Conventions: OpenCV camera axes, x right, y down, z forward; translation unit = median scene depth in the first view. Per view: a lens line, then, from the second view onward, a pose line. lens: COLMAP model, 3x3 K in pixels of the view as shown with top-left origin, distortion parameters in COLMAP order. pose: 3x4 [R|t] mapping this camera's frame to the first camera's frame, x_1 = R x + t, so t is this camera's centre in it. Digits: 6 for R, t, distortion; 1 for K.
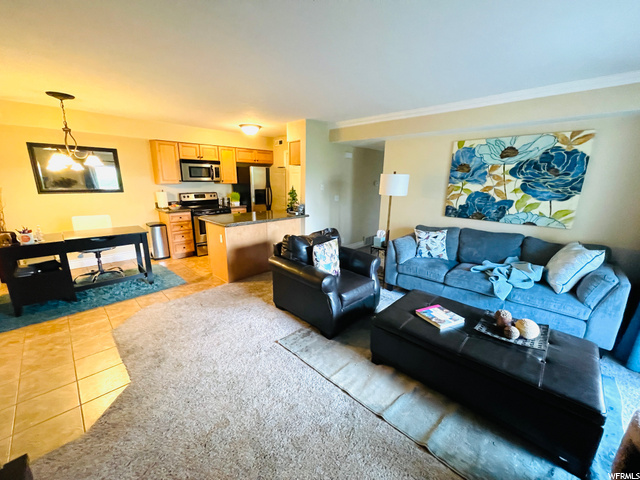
lens RADIAL K [[257.2, 0, 316.1], [0, 257.2, 241.1], [0, 0, 1]] dist [0.000034, 0.000223]
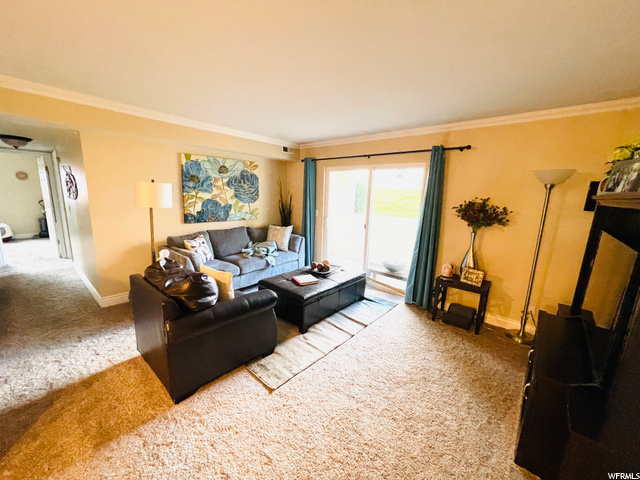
lens RADIAL K [[257.2, 0, 317.7], [0, 257.2, 241.3], [0, 0, 1]] dist [0.000034, 0.000223]
pose [[-0.050852, -0.193132, 0.979854, -0.642617], [0.212962, 0.956461, 0.199574, -0.140556], [-0.975736, 0.218820, -0.007508, 0.575048]]
